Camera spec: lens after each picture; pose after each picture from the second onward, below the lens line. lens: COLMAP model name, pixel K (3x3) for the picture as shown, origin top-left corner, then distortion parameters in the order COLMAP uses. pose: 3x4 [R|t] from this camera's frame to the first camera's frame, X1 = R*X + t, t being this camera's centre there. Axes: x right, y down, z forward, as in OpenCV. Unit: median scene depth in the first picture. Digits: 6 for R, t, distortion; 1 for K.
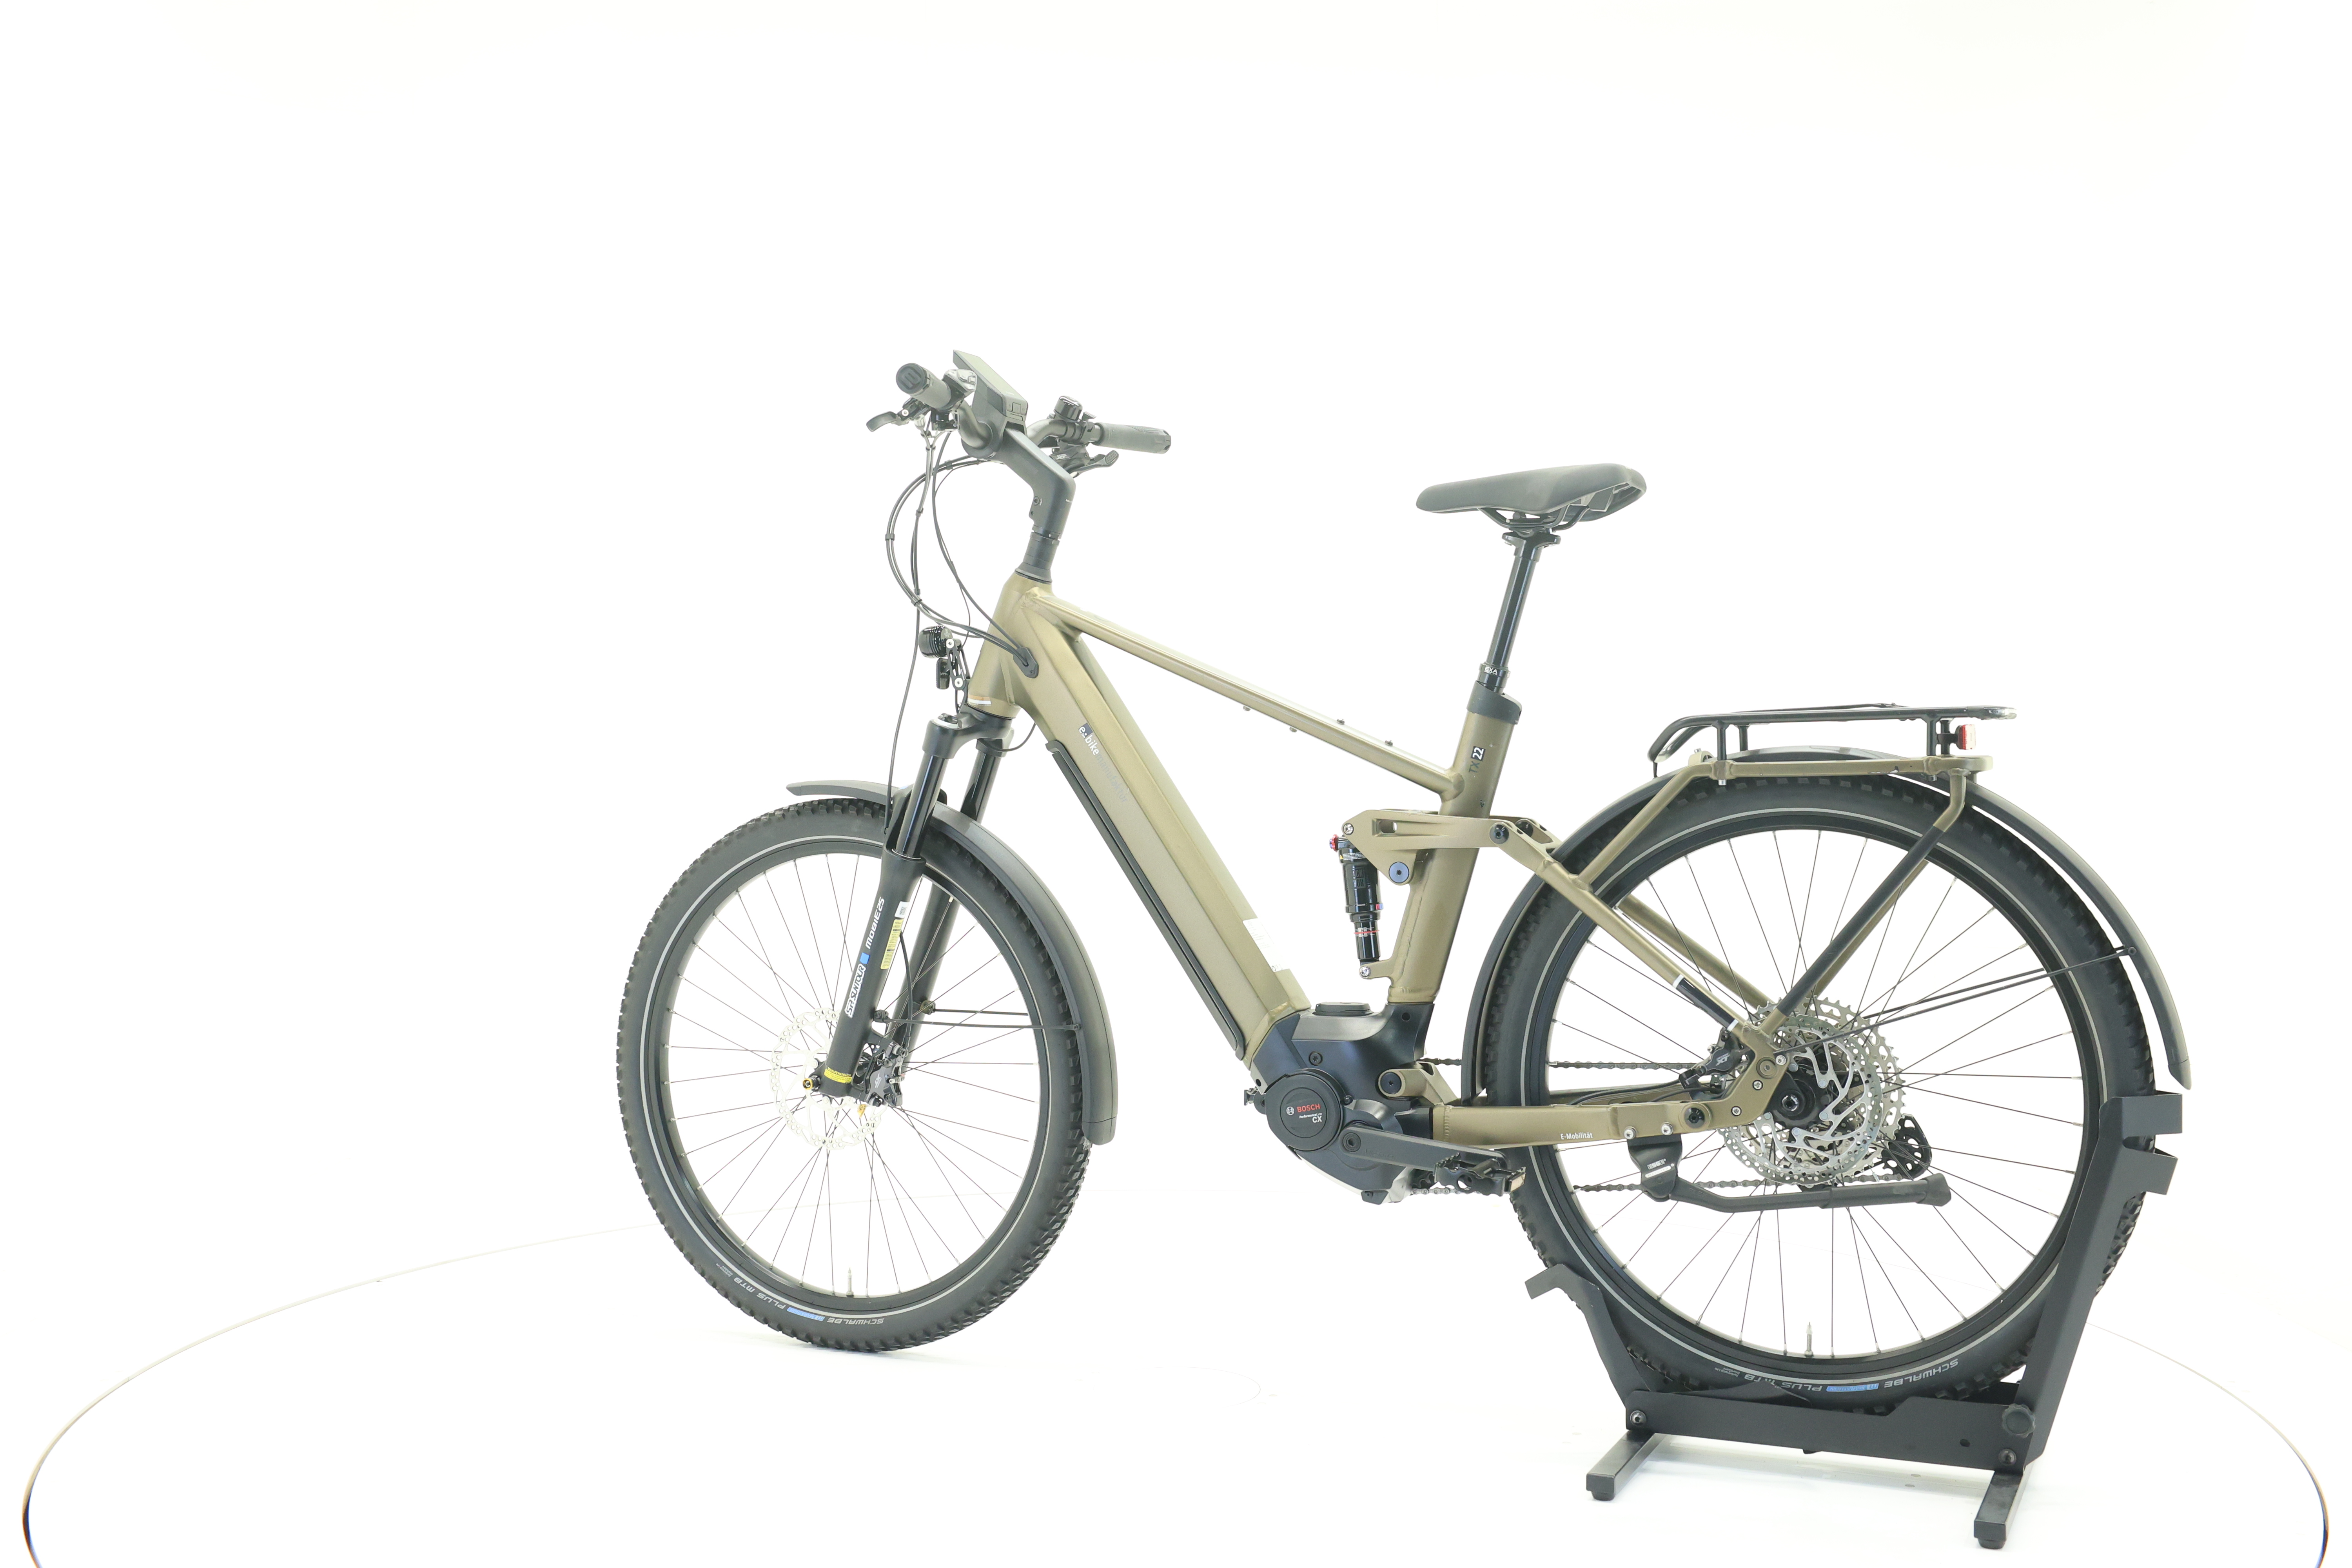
lens RADIAL K [[2476.1, 0, 1176.3], [0, 2476.1, 771.7], [0, 0, 1]] dist [0.007089, 0.000000]
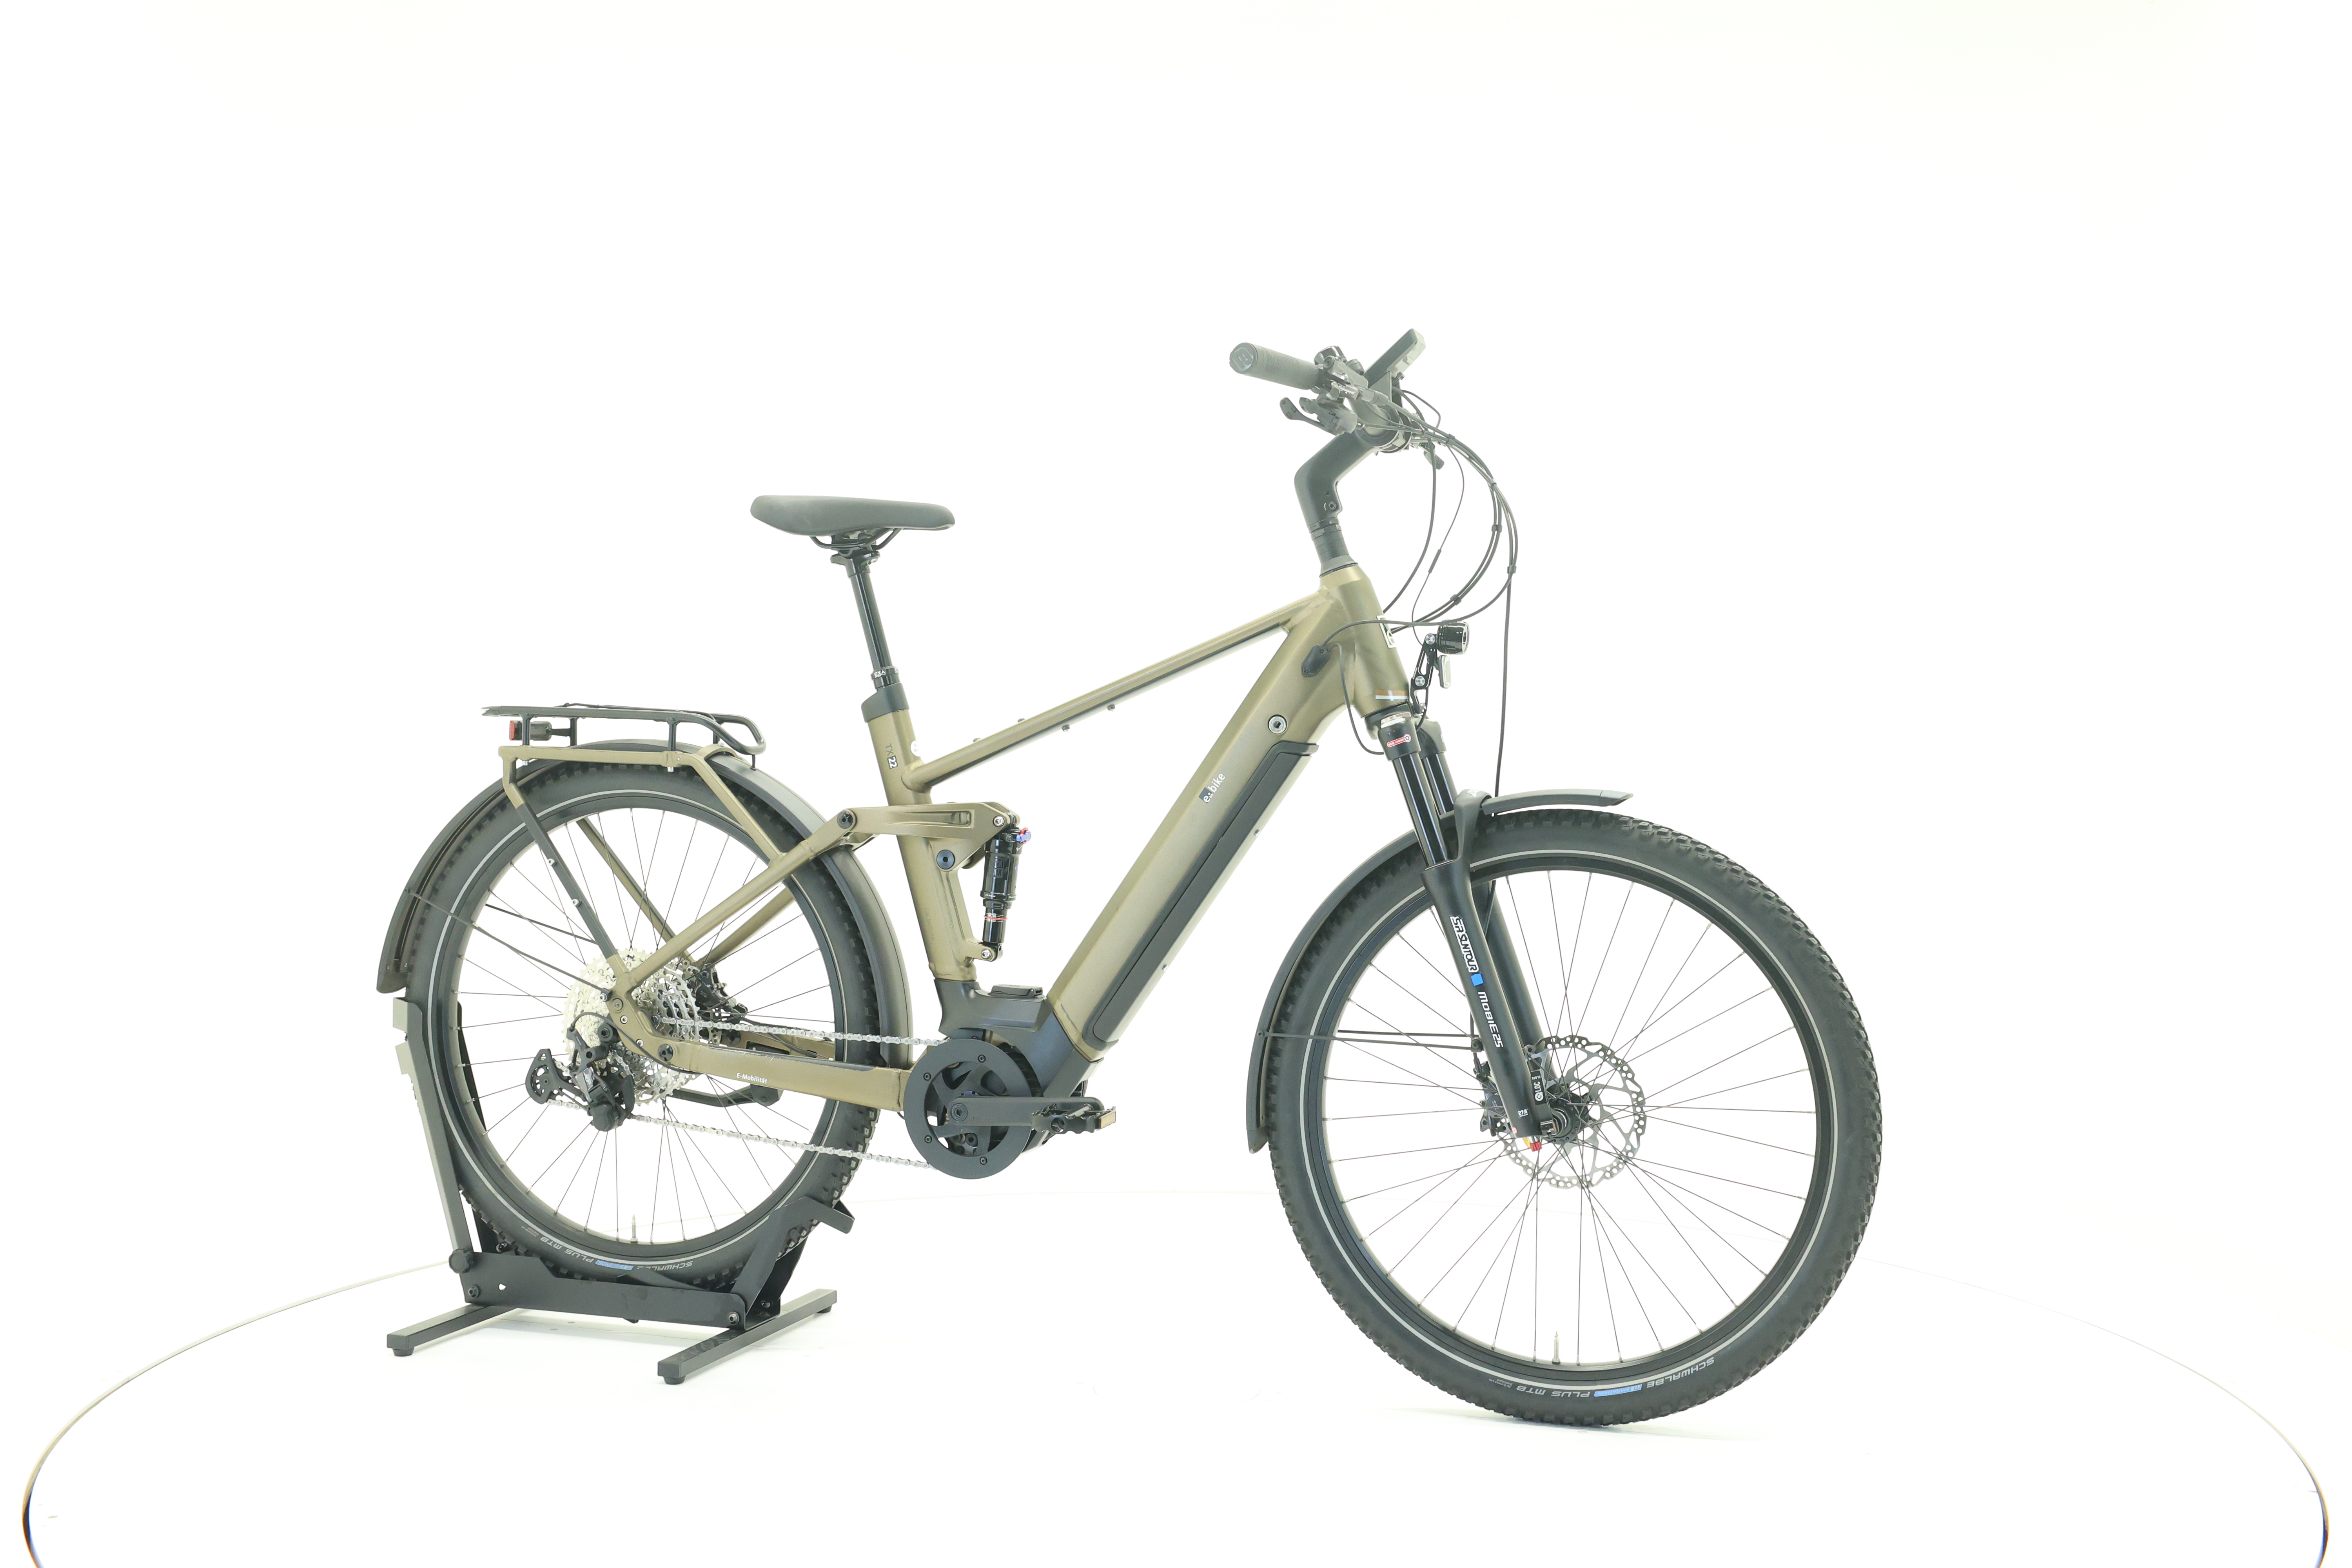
lens RADIAL K [[2476.1, 0, 1187.7], [0, 2476.1, 769.6], [0, 0, 1]] dist [0.007089, 0.000000]
pose [[-0.995303, -0.005893, -0.096628, 0.101401], [-0.008959, 0.999469, 0.031333, -0.034081], [0.096392, 0.032051, -0.994827, 2.122758]]
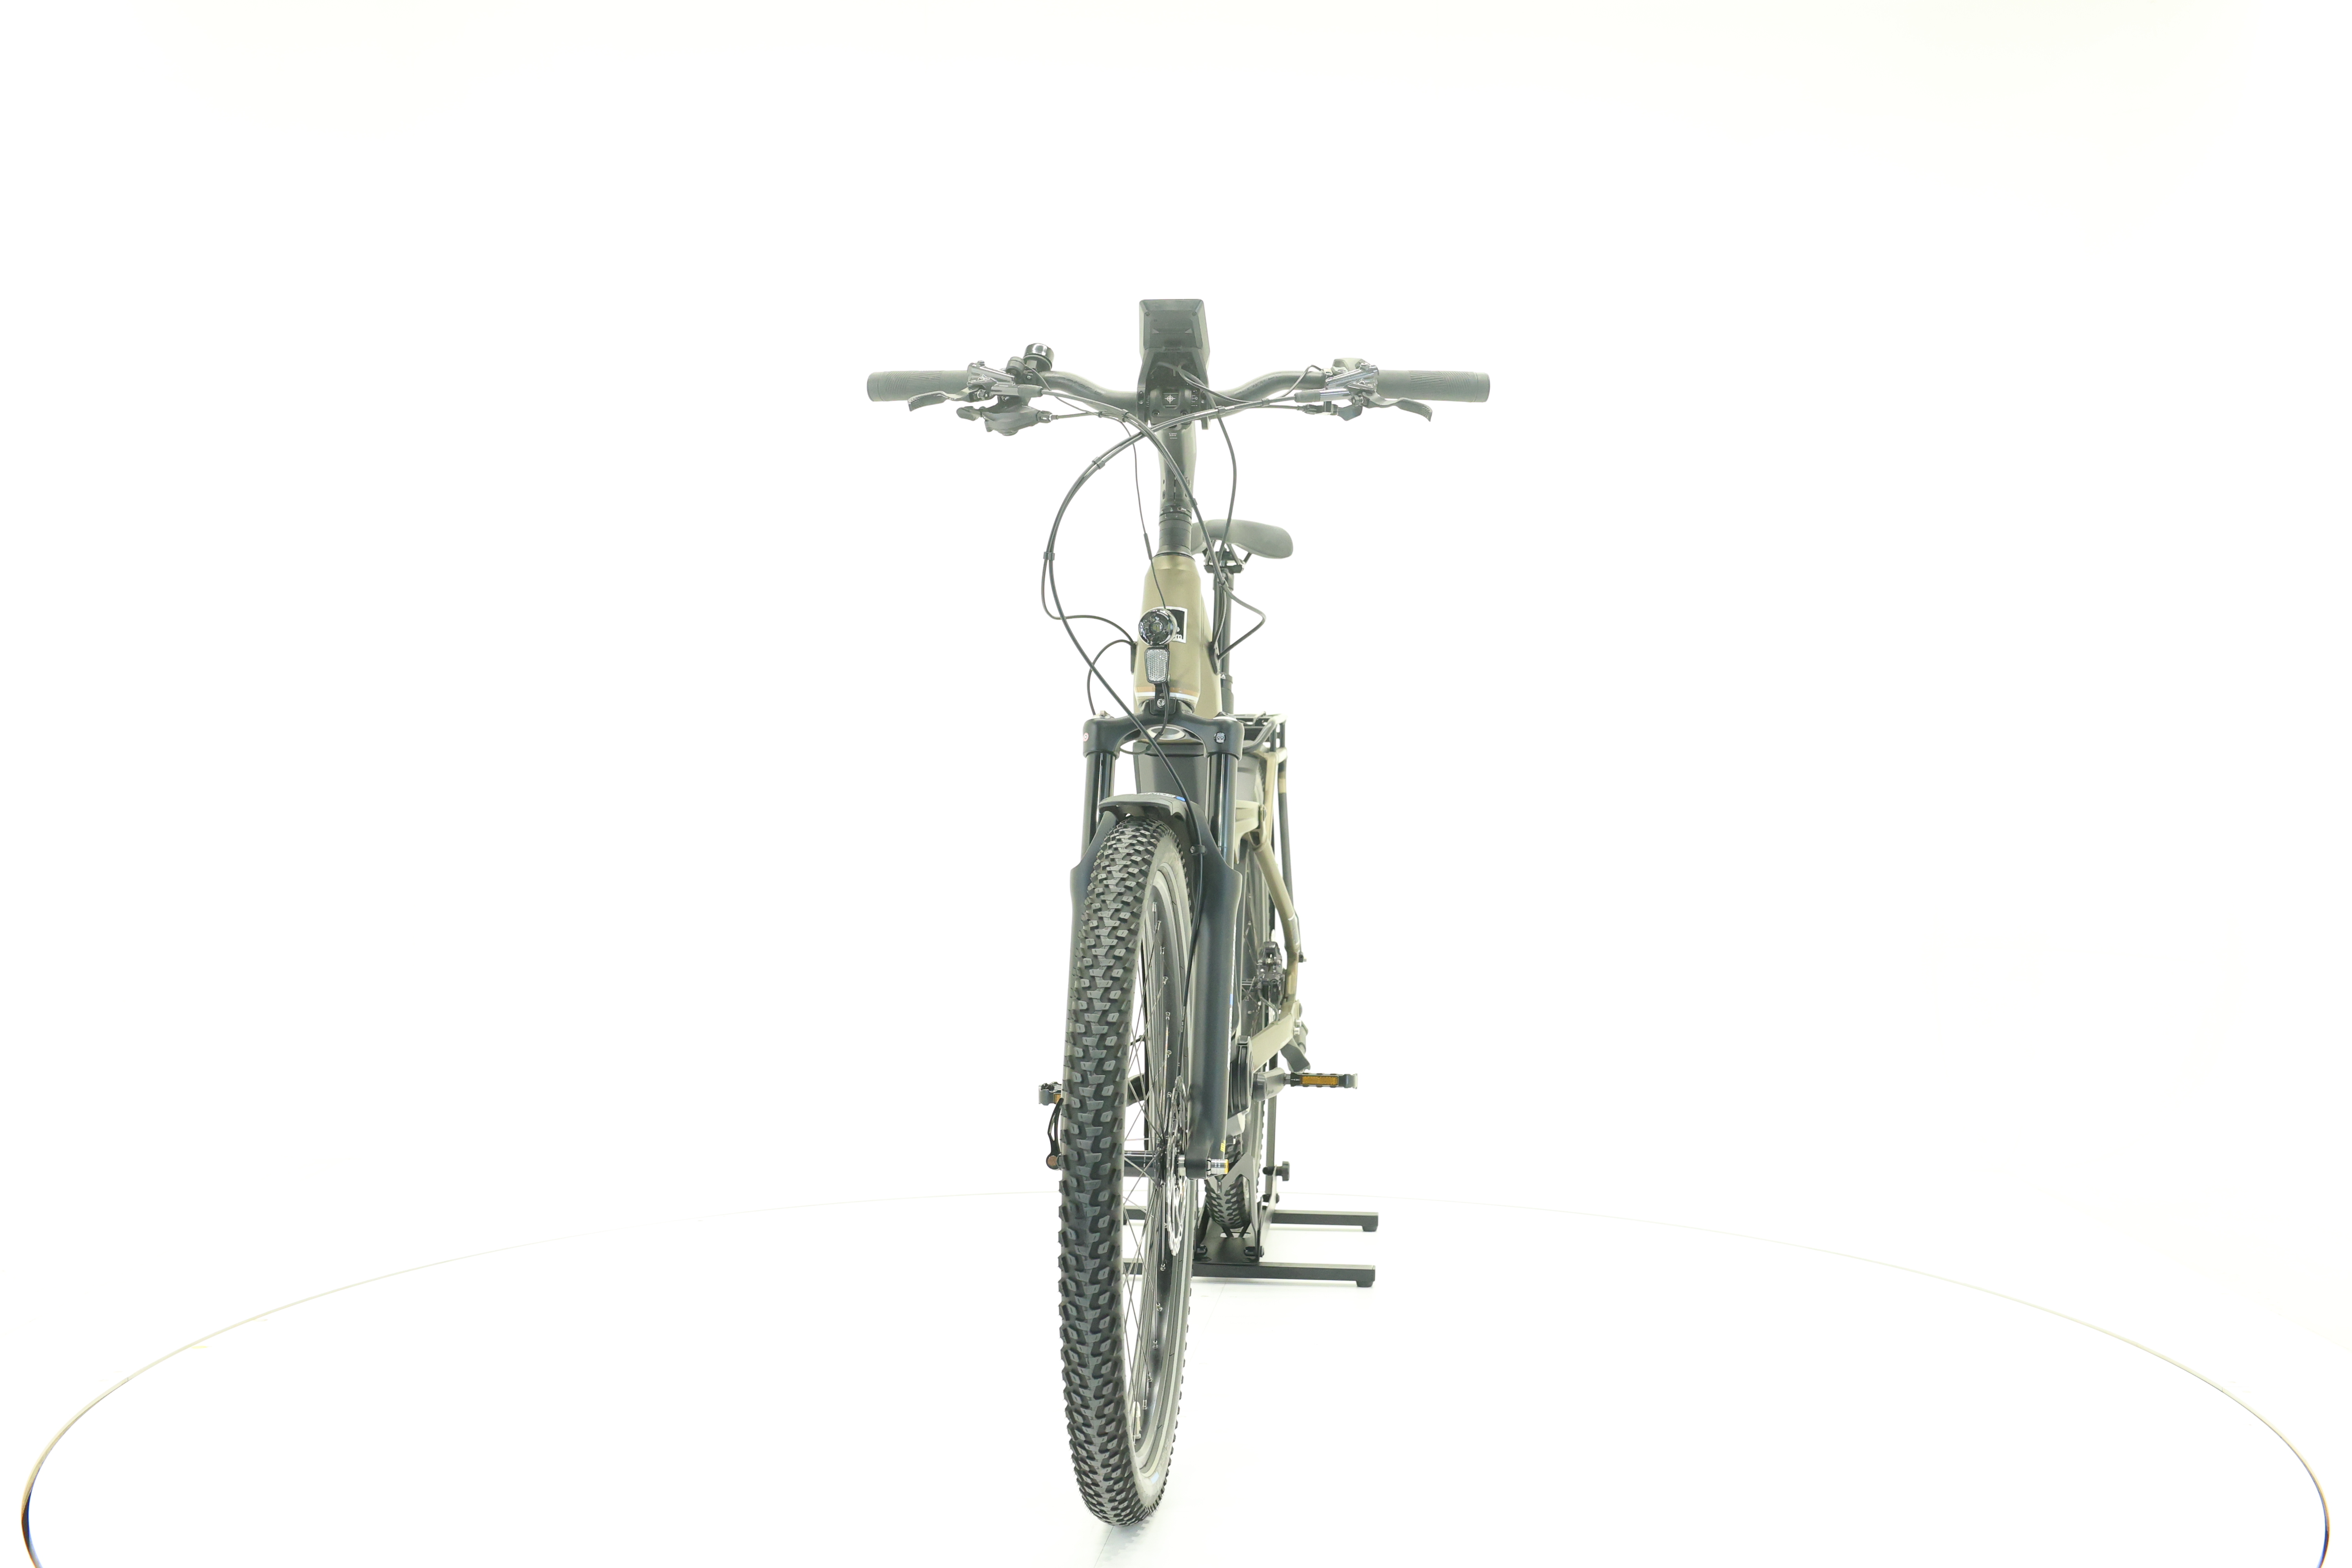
lens RADIAL K [[2476.1, 0, 1181.4], [0, 2476.1, 784.9], [0, 0, 1]] dist [0.007089, 0.000000]
pose [[-0.316212, -0.023102, 0.948407, -1.005196], [0.012769, 0.999509, 0.028604, -0.024500], [-0.948603, 0.021155, -0.315762, 1.397764]]
